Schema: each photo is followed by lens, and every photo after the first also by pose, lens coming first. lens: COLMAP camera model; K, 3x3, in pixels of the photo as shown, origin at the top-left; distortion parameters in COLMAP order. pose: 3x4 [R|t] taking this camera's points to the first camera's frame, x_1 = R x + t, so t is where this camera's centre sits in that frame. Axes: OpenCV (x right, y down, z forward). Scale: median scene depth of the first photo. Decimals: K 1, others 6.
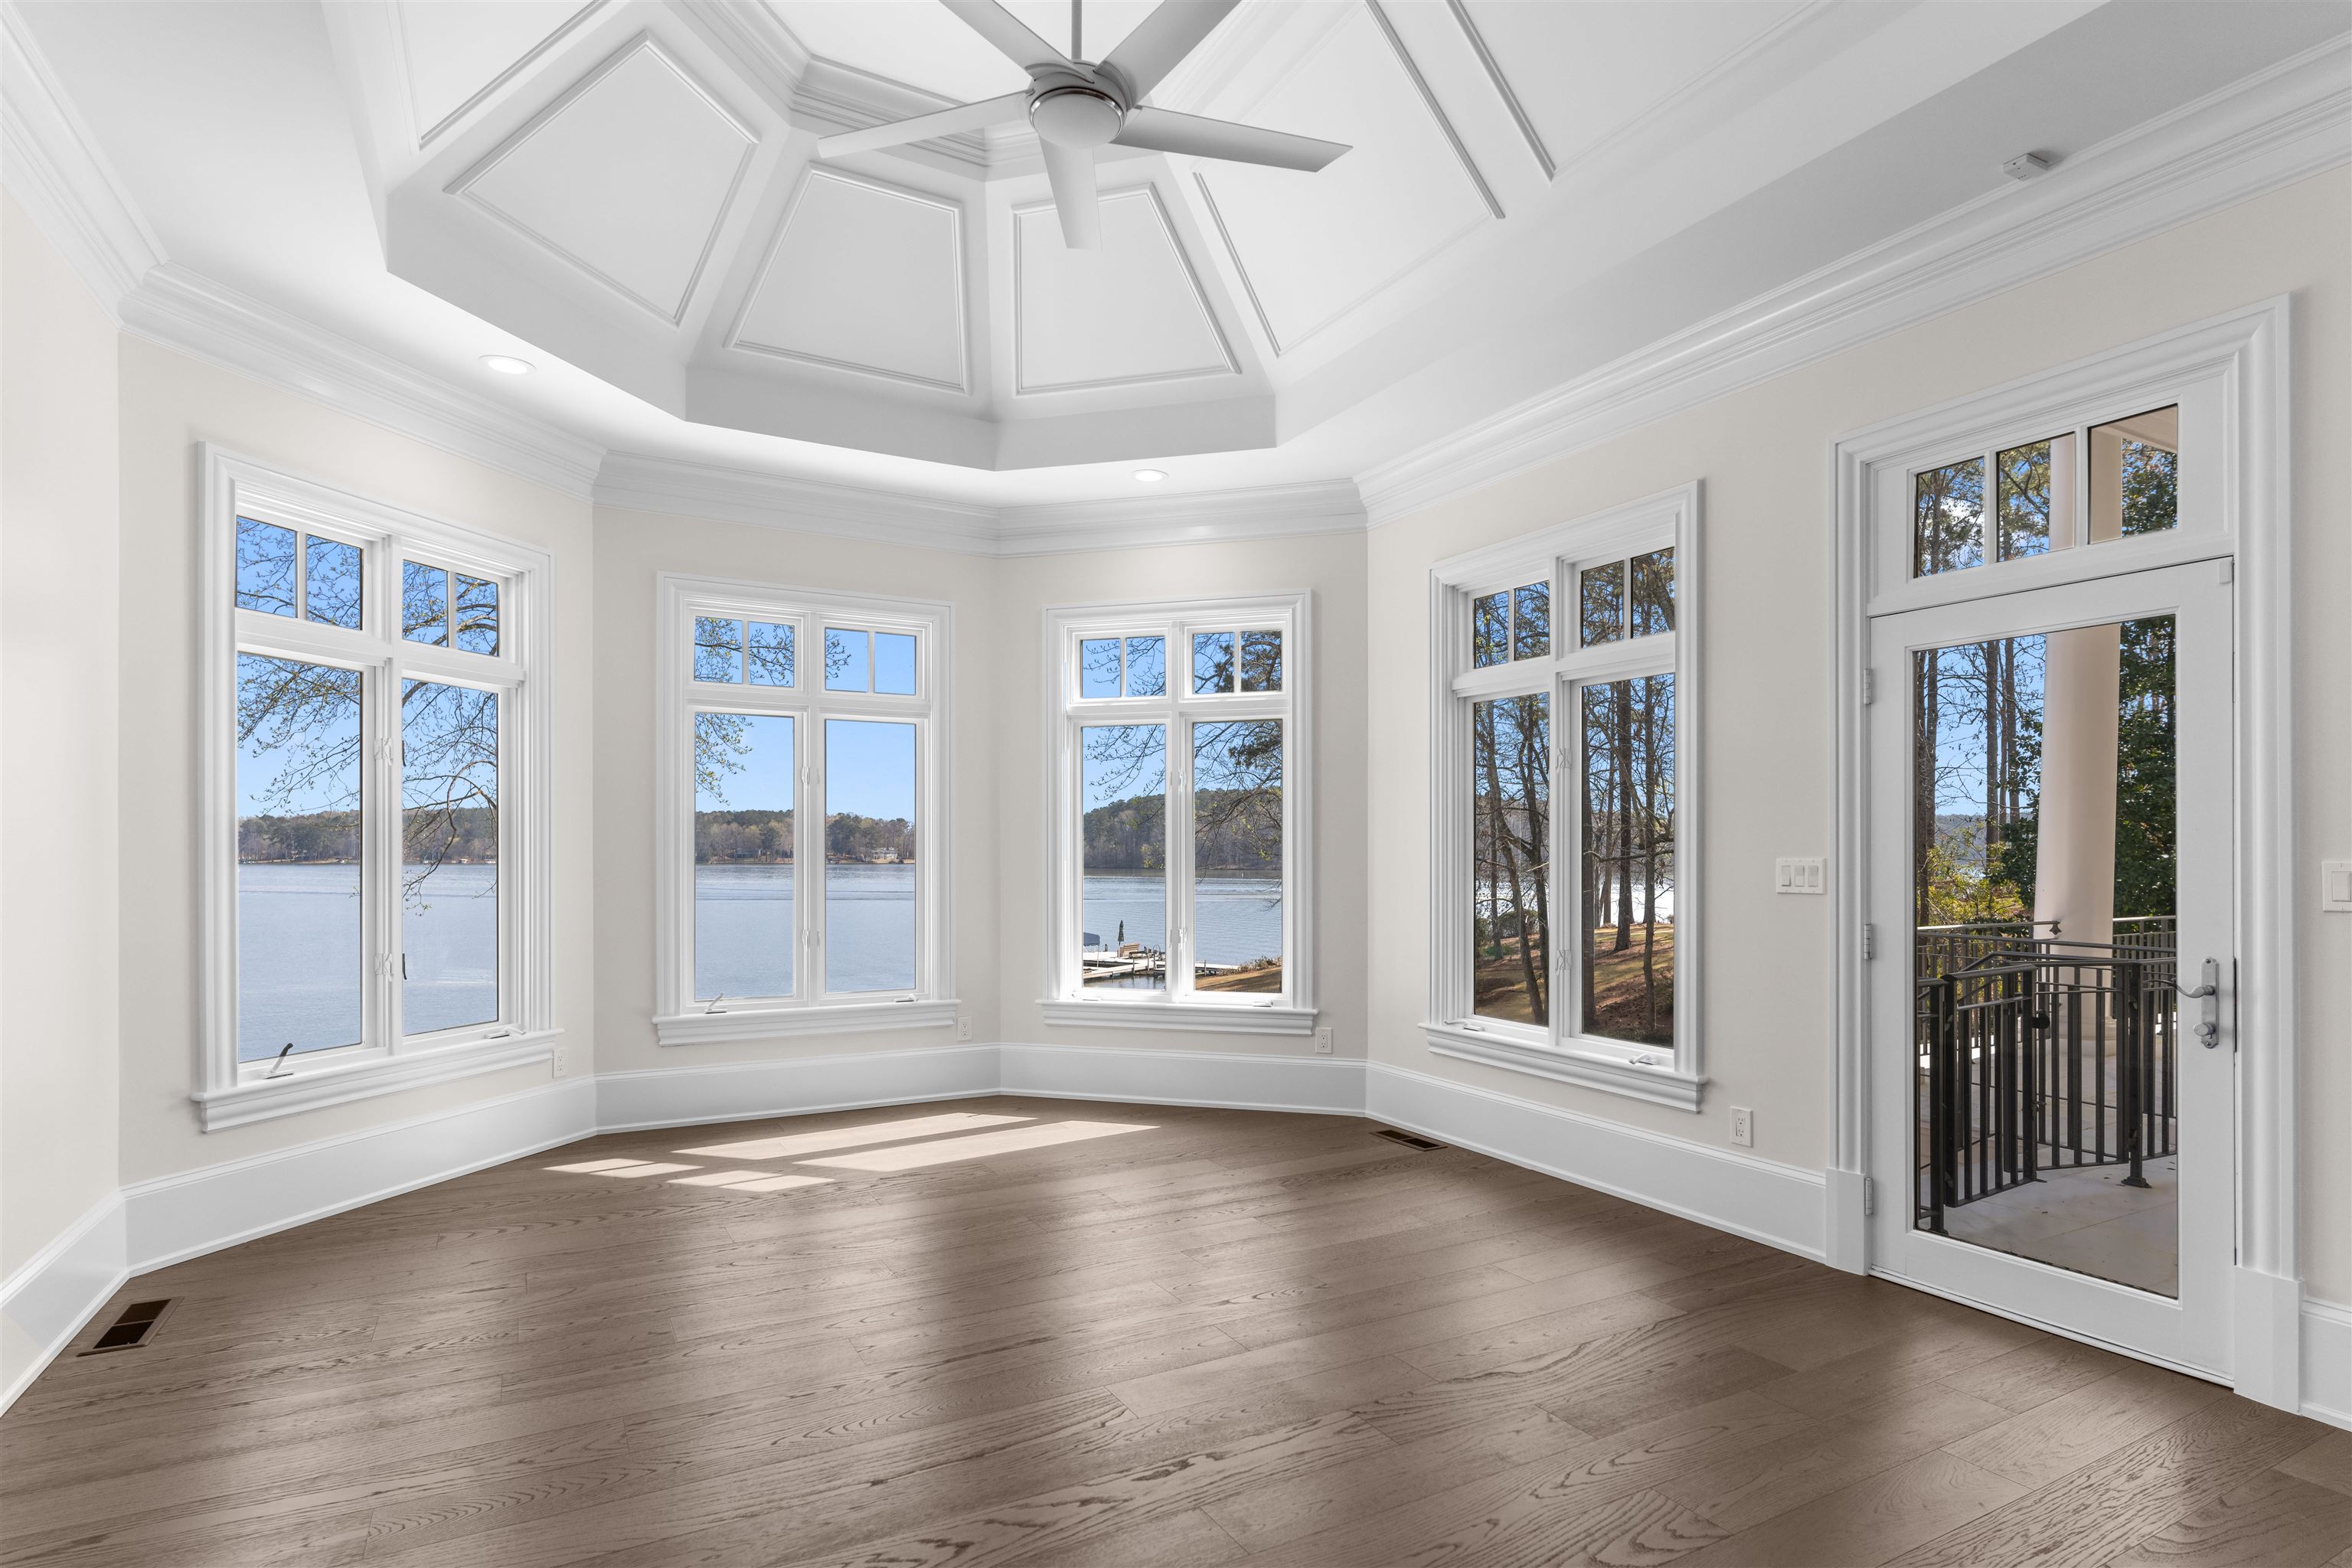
lens RADIAL K [[1189.5, 0, 1178.4], [0, 1189.5, 838.1], [0, 0, 1]] dist [-0.001206, -0.000601]
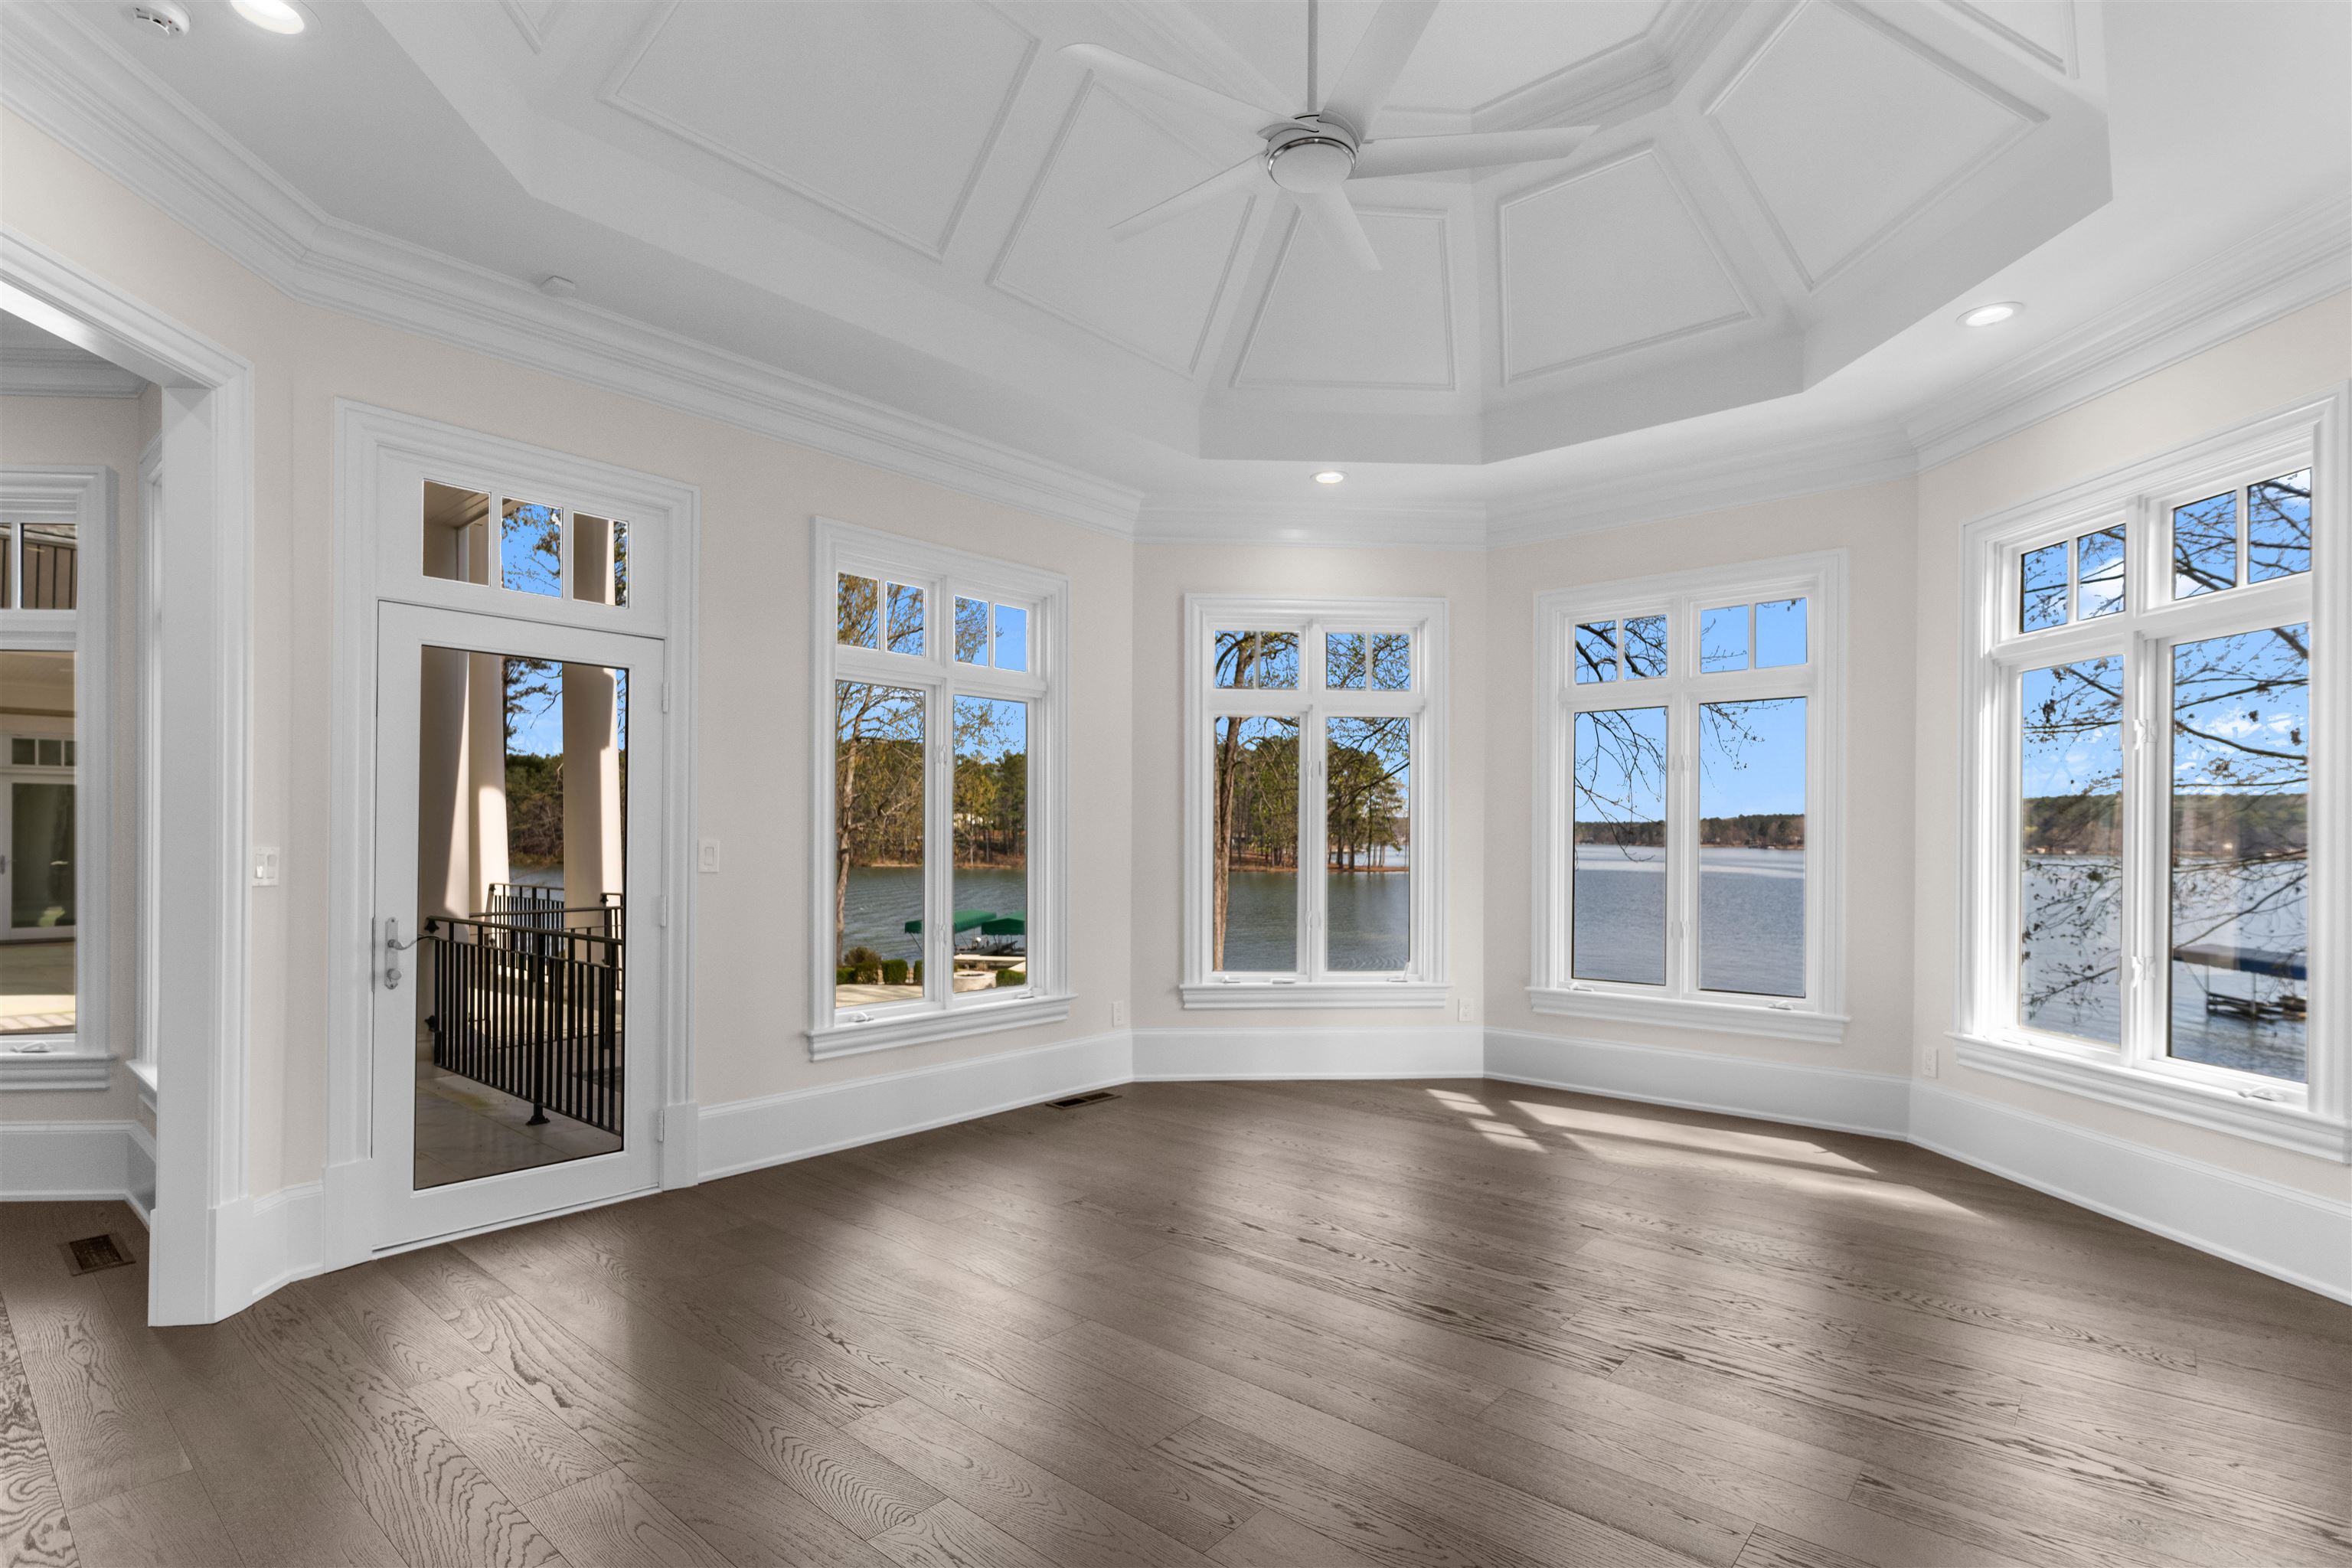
lens RADIAL K [[1126.4, 0, 1161.0], [0, 1126.4, 832.2], [0, 0, 1]] dist [0.001488, 0.000117]
pose [[0.344696, -0.003576, -0.938707, 0.438522], [0.007425, 0.999972, -0.001083, 0.002626], [0.938685, -0.006597, 0.344713, 0.290255]]
